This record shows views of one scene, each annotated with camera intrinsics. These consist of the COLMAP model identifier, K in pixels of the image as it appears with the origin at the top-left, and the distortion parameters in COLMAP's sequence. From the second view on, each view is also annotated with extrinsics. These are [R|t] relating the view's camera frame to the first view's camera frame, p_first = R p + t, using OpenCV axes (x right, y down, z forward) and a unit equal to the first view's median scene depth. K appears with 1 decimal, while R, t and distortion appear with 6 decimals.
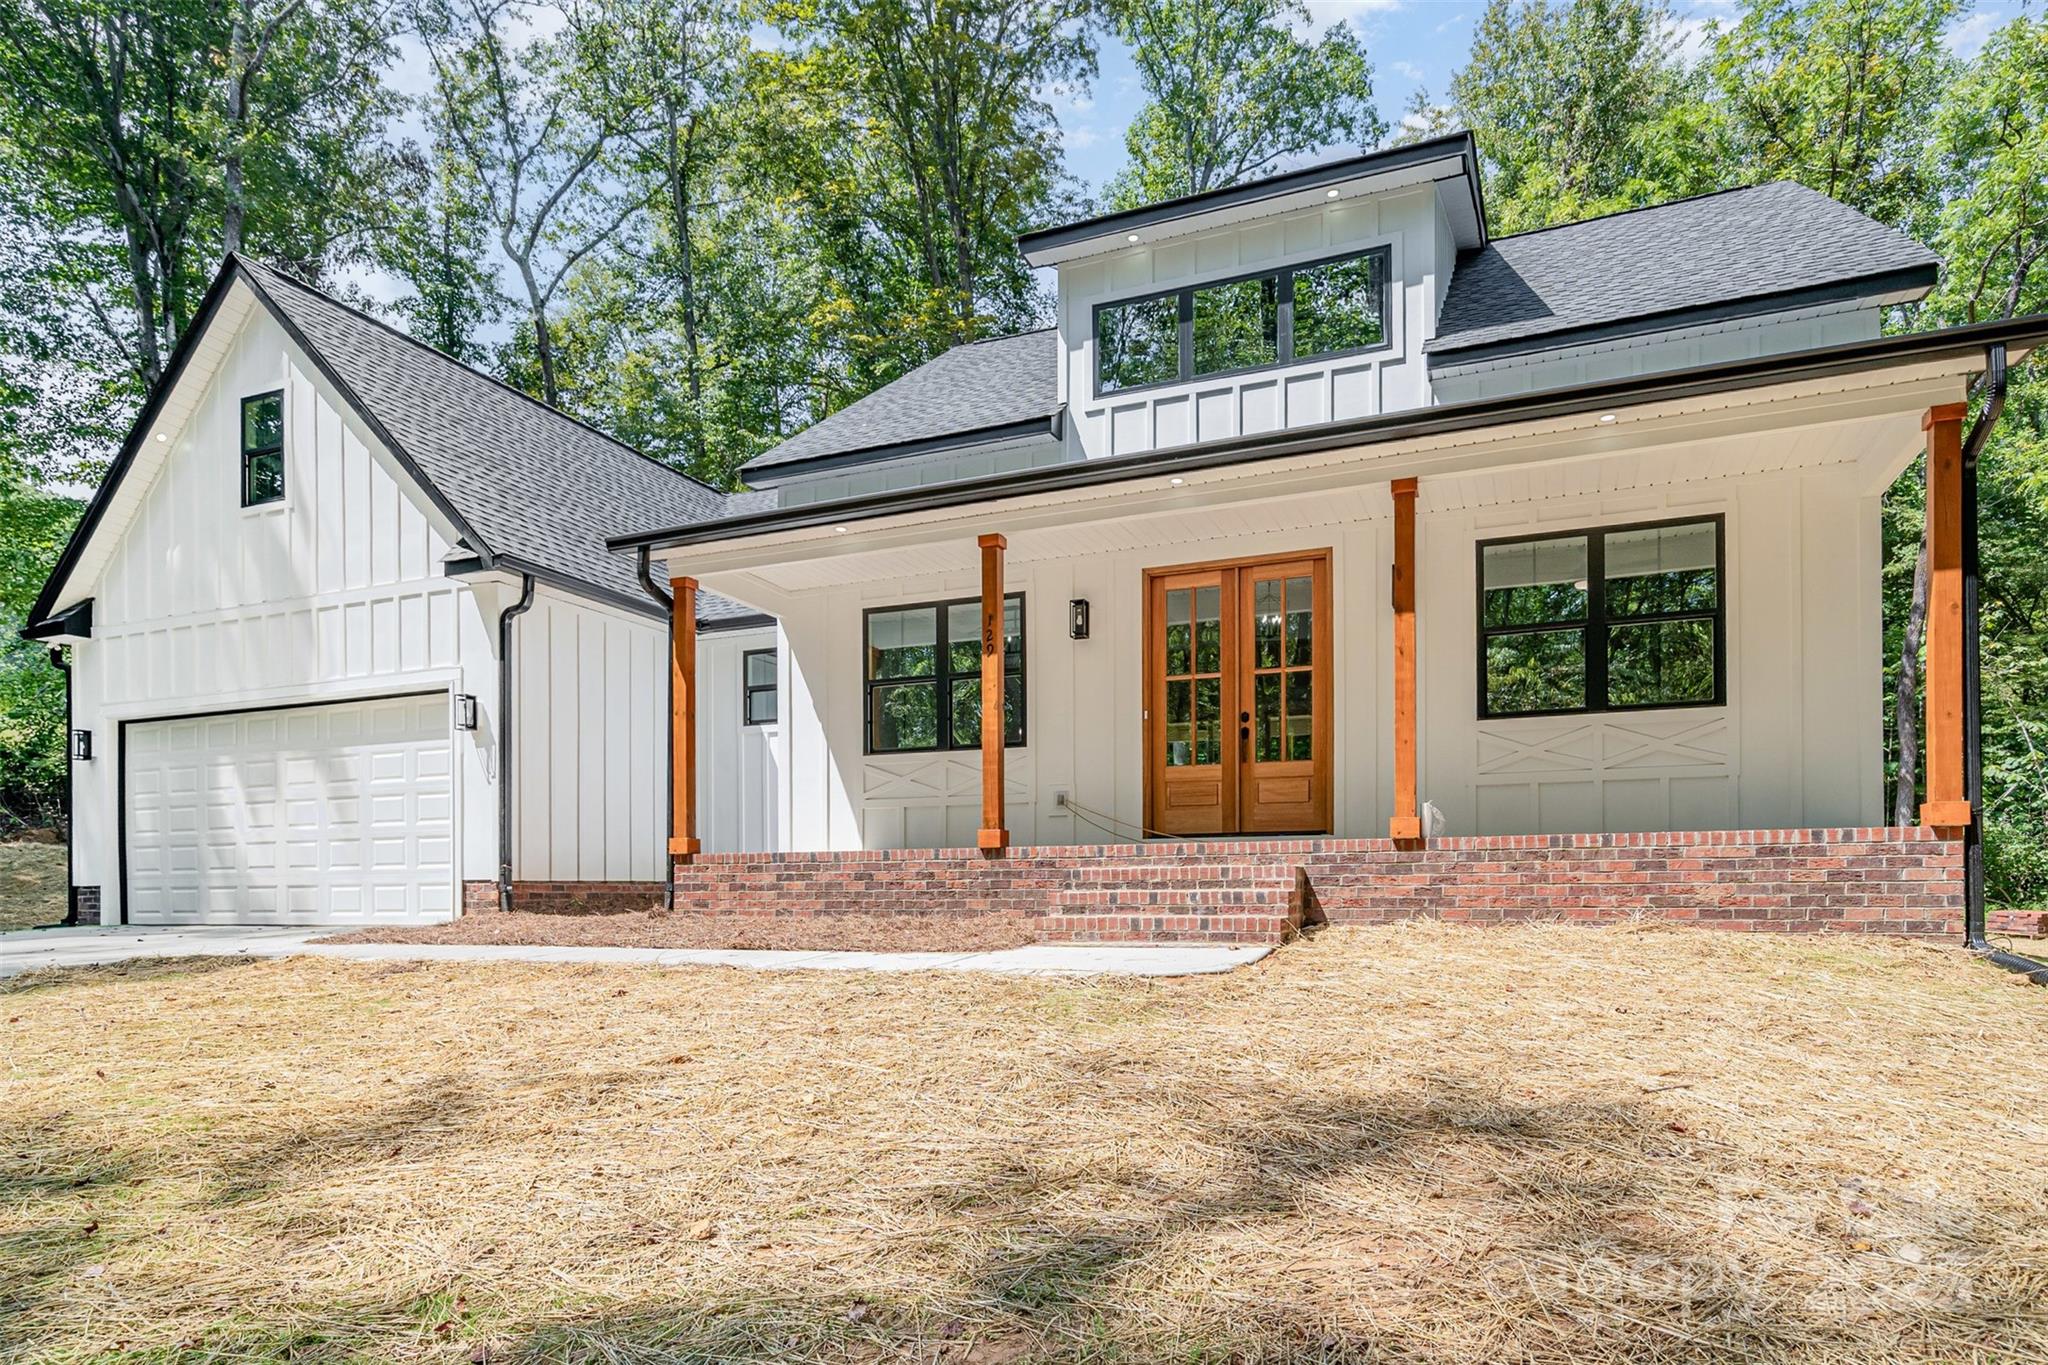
lens RADIAL K [[1182.6, 0, 1027.3], [0, 1182.6, 876.9], [0, 0, 1]] dist [0.003461, 0.000308]
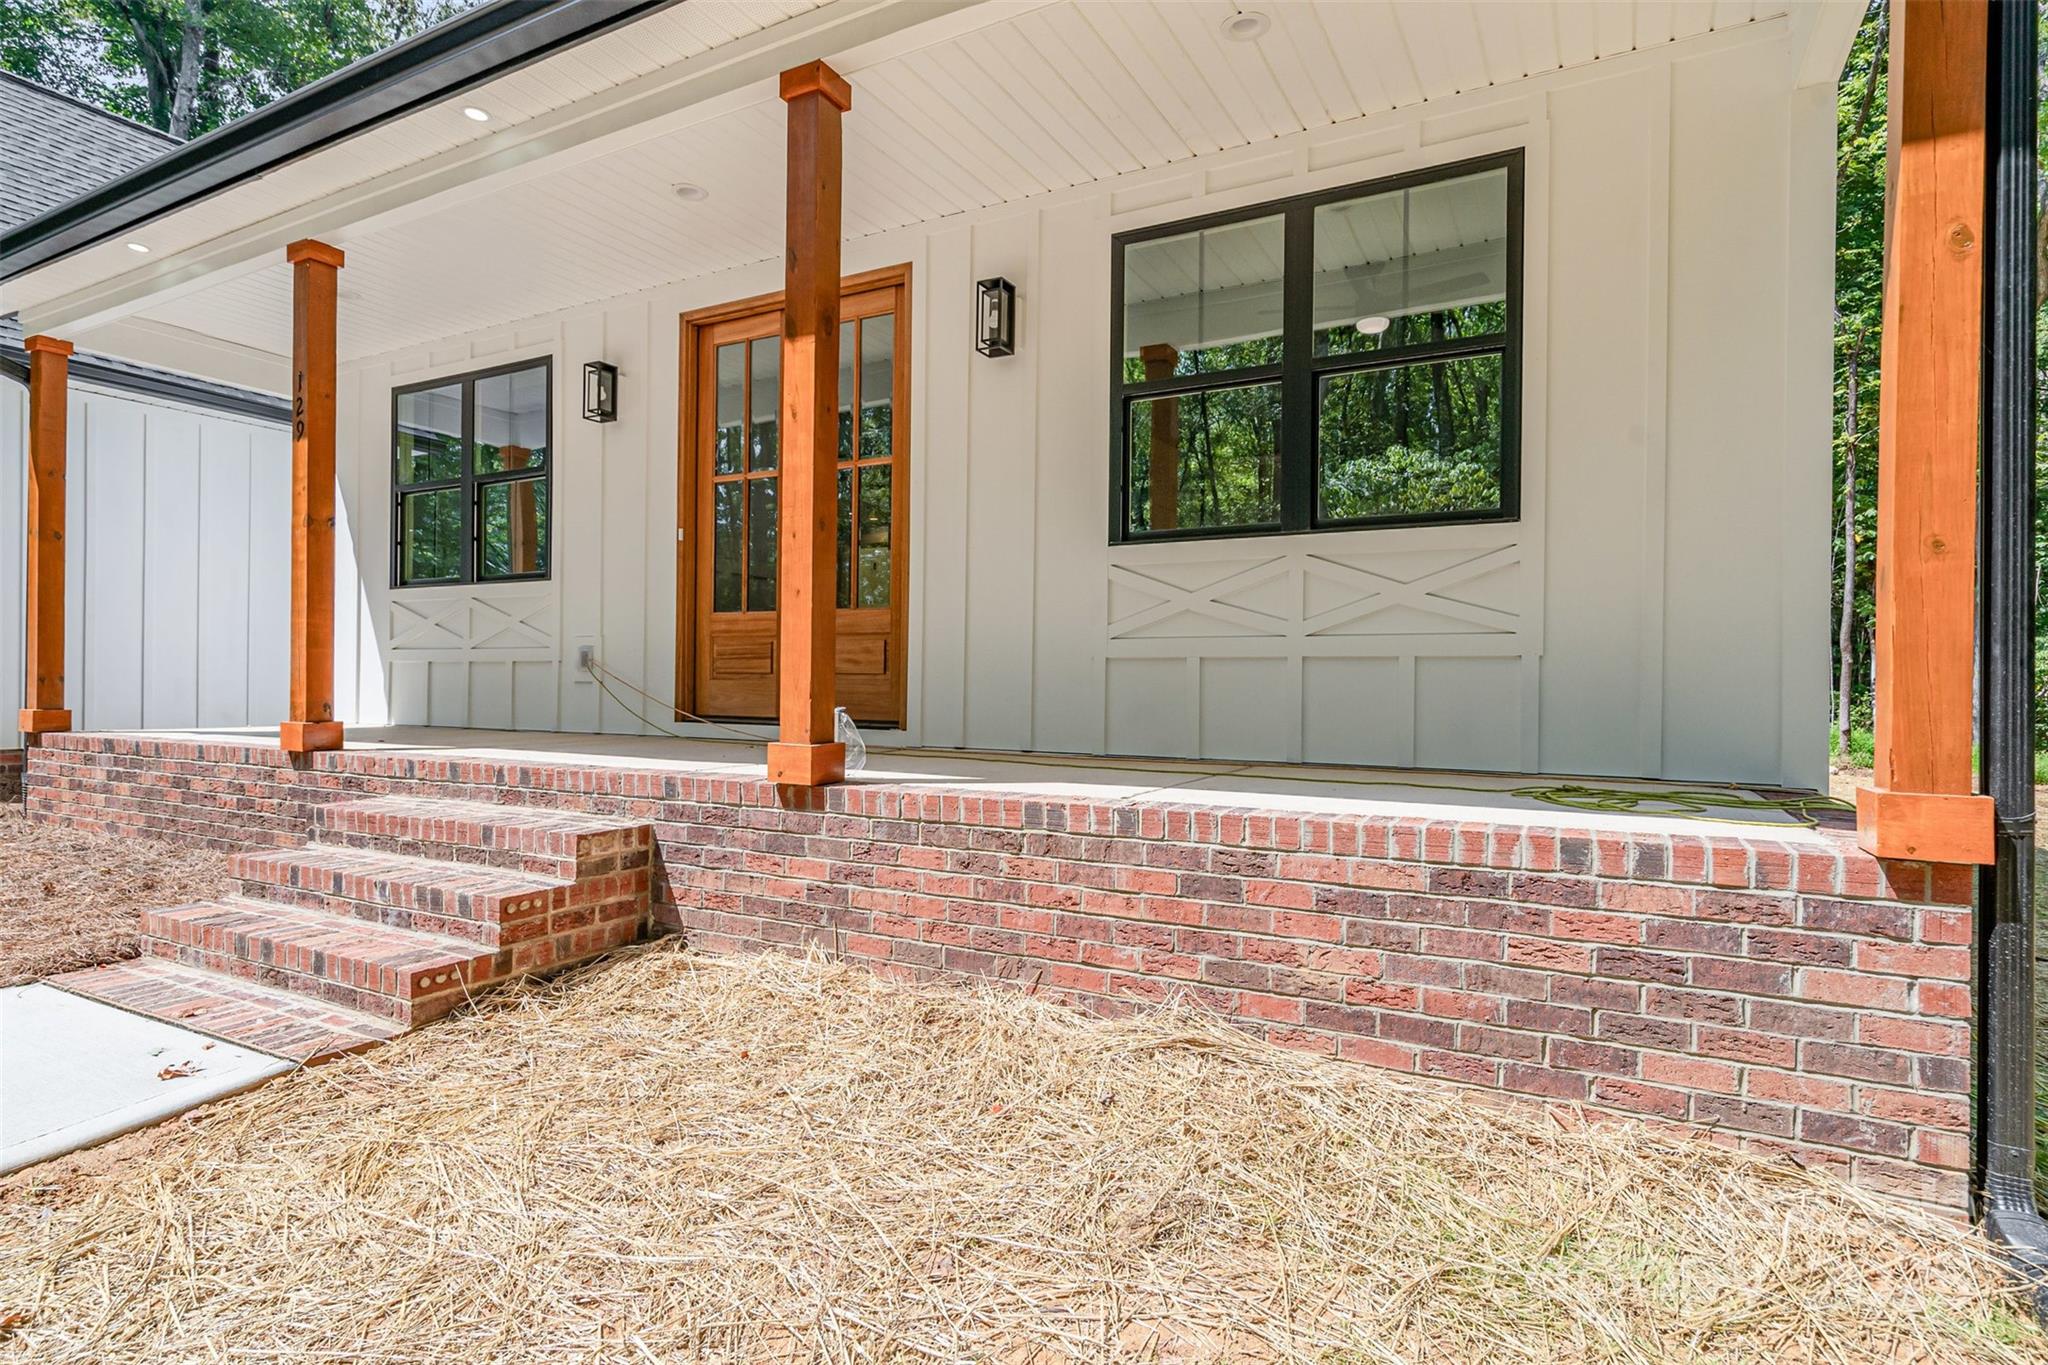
lens RADIAL K [[1061.2, 0, 1024.0], [0, 1061.2, 682.5], [0, 0, 1]] dist [0.001924, 0.000388]
pose [[0.994122, 0.016167, -0.107048, 0.385095], [-0.015400, 0.999850, 0.007988, -0.067332], [0.107161, -0.006292, 0.994222, 0.466146]]
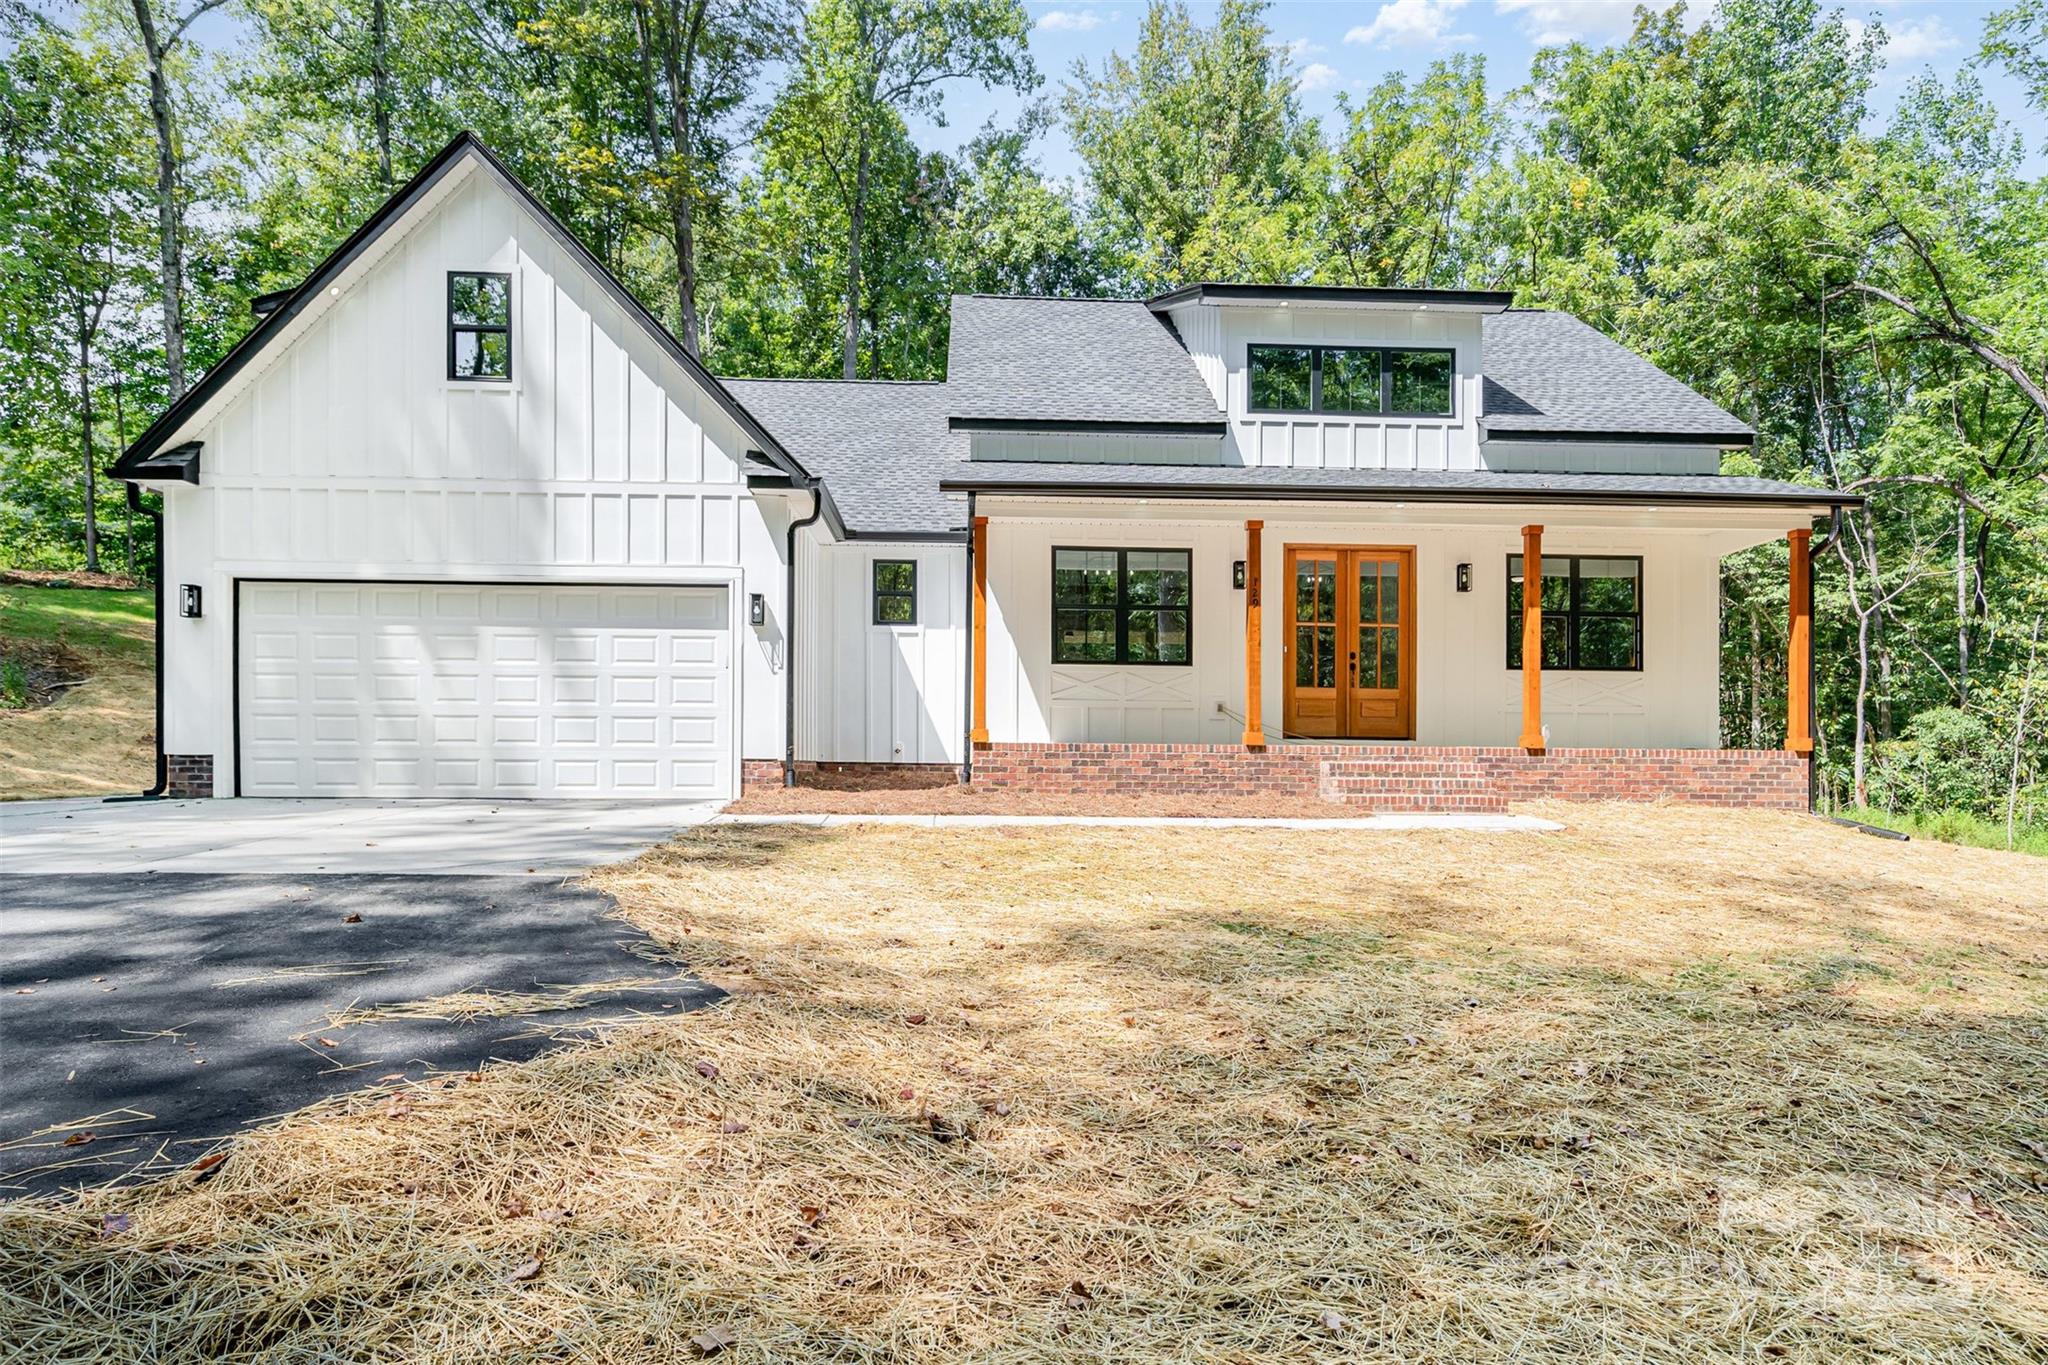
lens RADIAL K [[1235.6, 0, 1020.8], [0, 1235.6, 751.6], [0, 0, 1]] dist [0.007071, 0.001976]
pose [[0.906916, 0.020713, 0.420801, -0.851710], [-0.020891, 0.999773, -0.004185, -0.005333], [-0.420792, -0.004995, 0.907143, -0.196074]]
